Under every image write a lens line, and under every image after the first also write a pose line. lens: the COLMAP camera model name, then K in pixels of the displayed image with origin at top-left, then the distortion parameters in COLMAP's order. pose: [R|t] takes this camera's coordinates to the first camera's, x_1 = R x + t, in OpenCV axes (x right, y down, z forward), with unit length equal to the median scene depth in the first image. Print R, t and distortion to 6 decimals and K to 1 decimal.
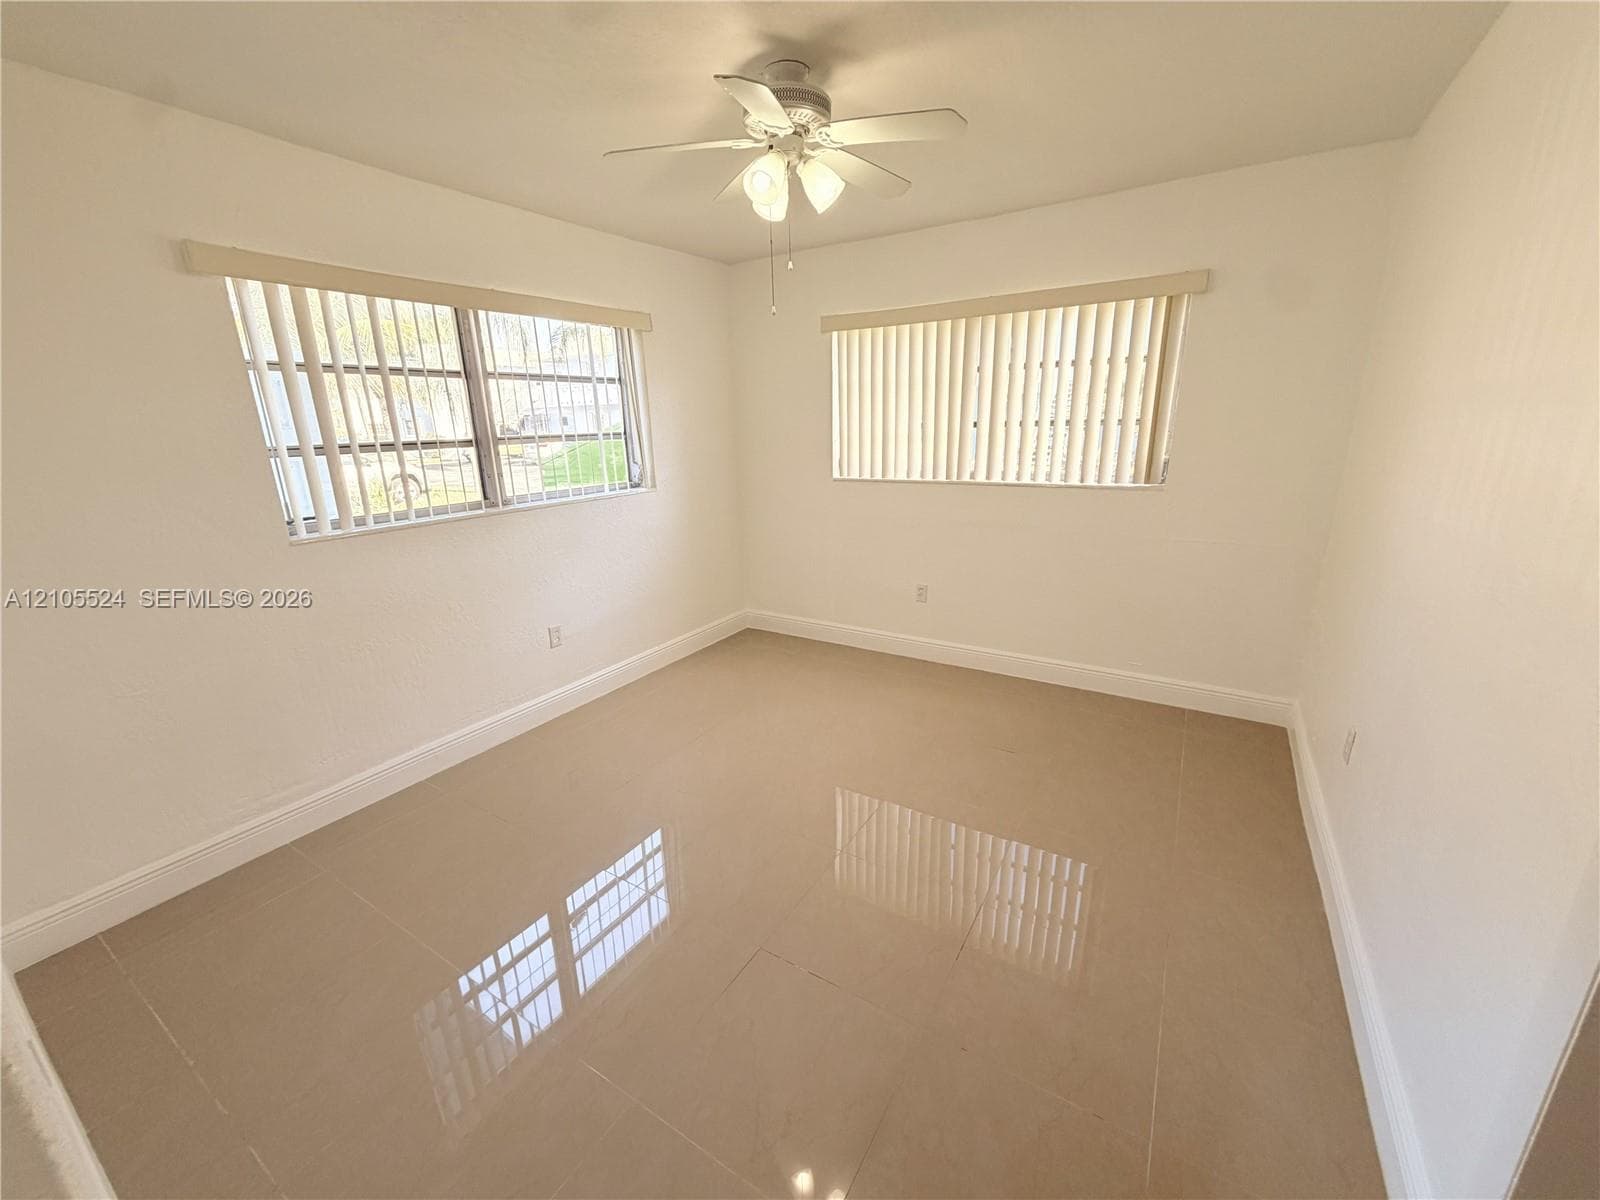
lens RADIAL K [[625.7, 0, 793.7], [0, 625.7, 597.6], [0, 0, 1]] dist [-0.000285, 0.000004]
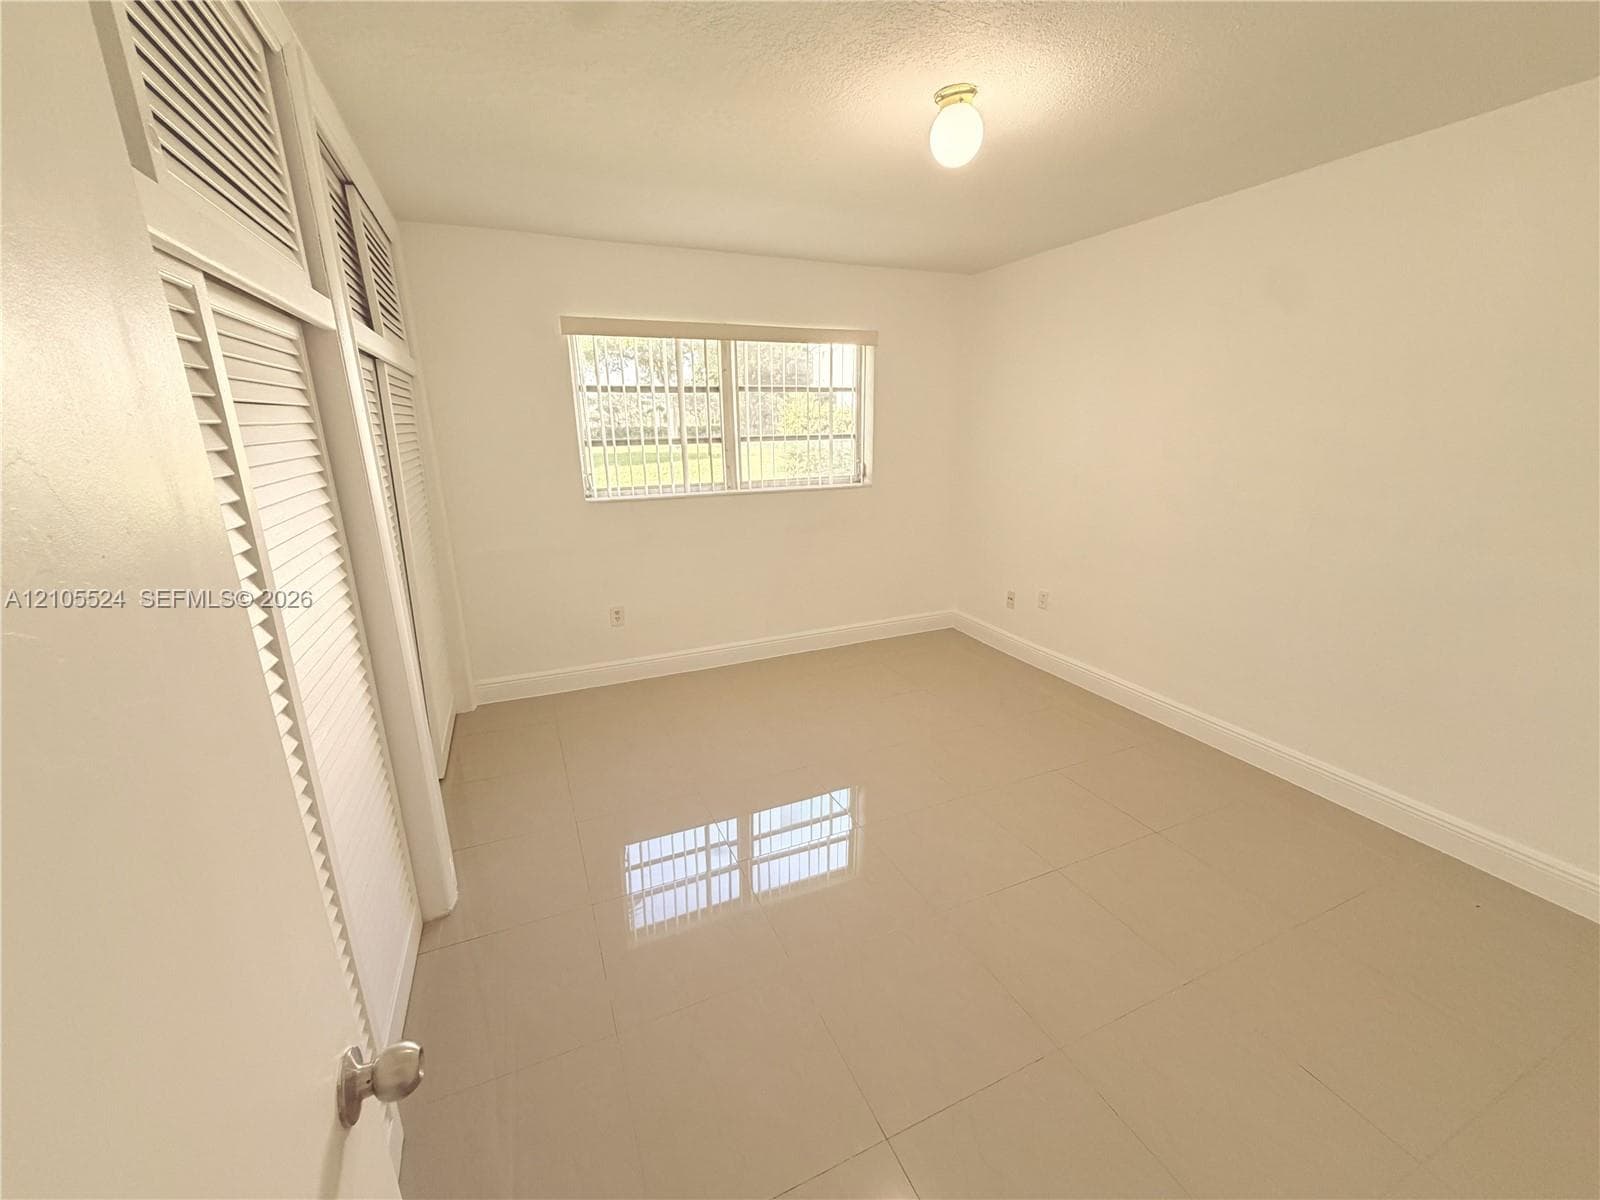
lens RADIAL K [[625.7, 0, 793.7], [0, 625.7, 597.6], [0, 0, 1]] dist [-0.000285, 0.000004]
pose [[0.558104, -0.202816, 0.804603, -0.179036], [0.230300, 0.969433, 0.084620, -0.024183], [-0.797171, 0.138074, 0.587753, 0.095329]]
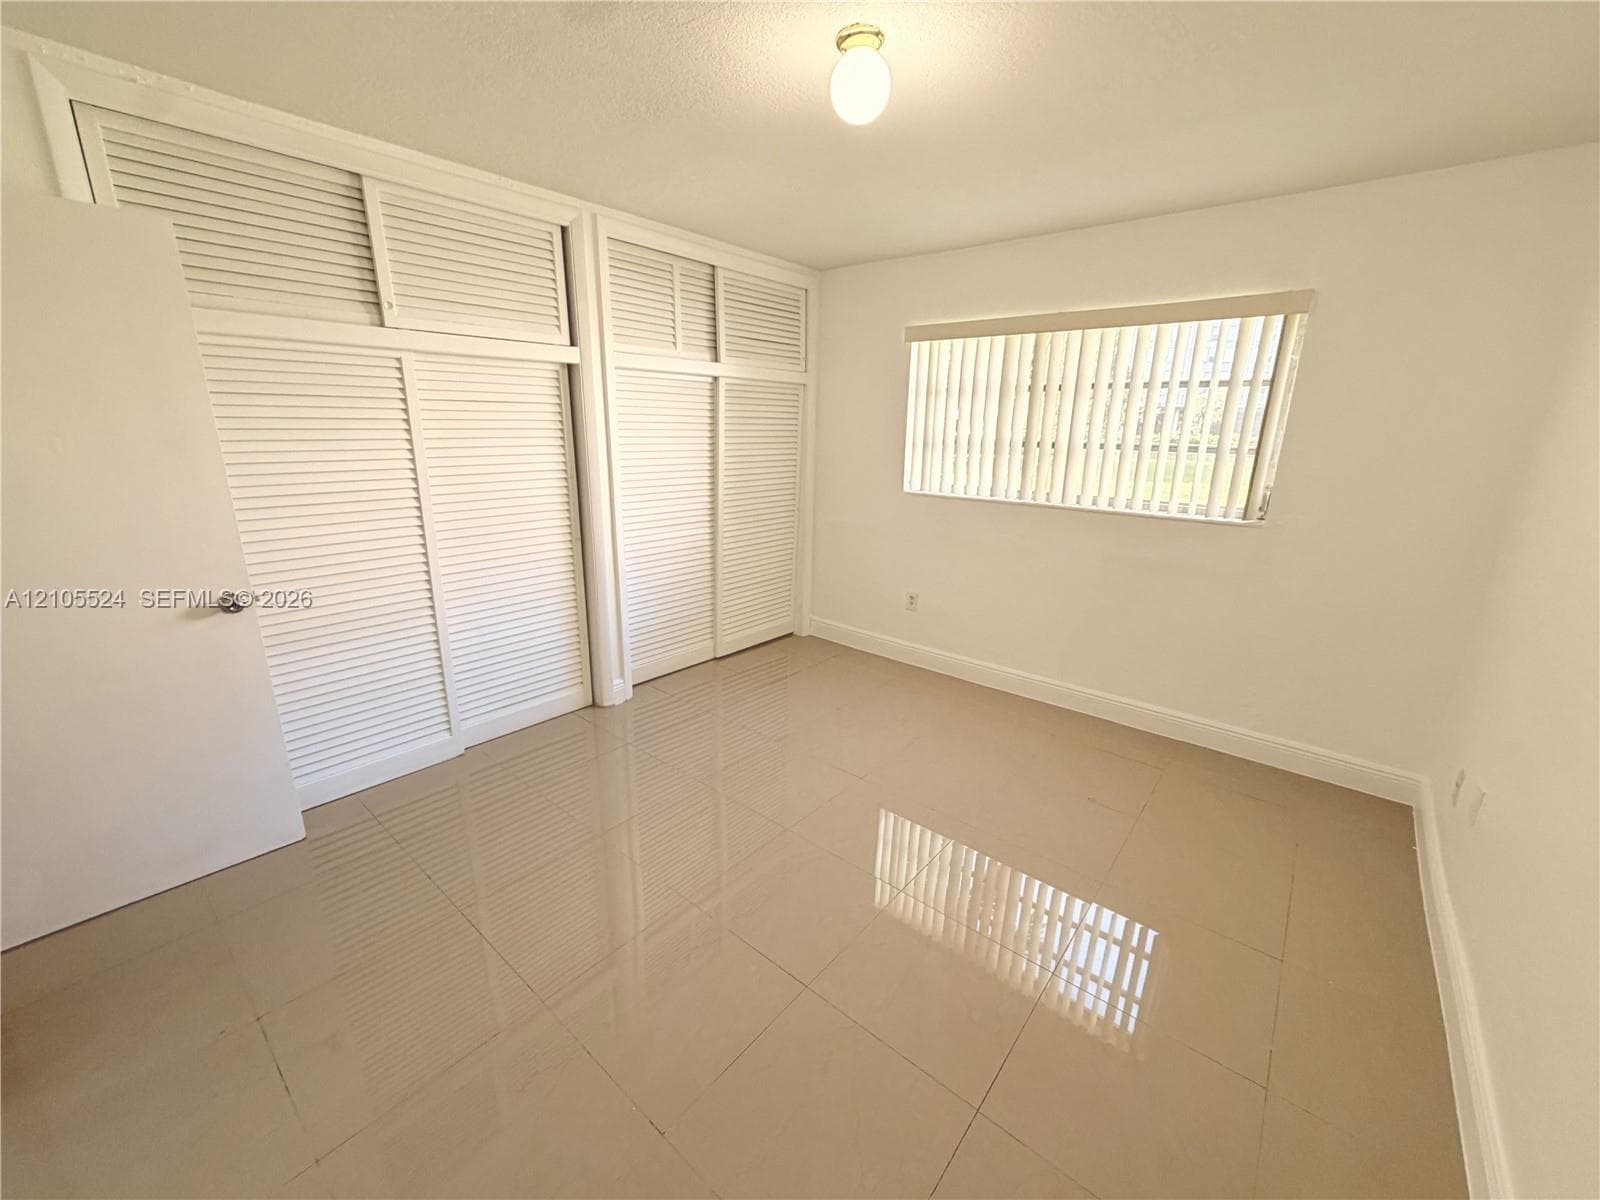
lens RADIAL K [[656.7, 0, 803.2], [0, 656.7, 593.6], [0, 0, 1]] dist [0.000700, -0.000012]
pose [[0.990397, 0.079062, -0.113414, 0.065168], [-0.082473, 0.996262, -0.025697, 0.009146], [0.110958, 0.034804, 0.993215, -0.037956]]
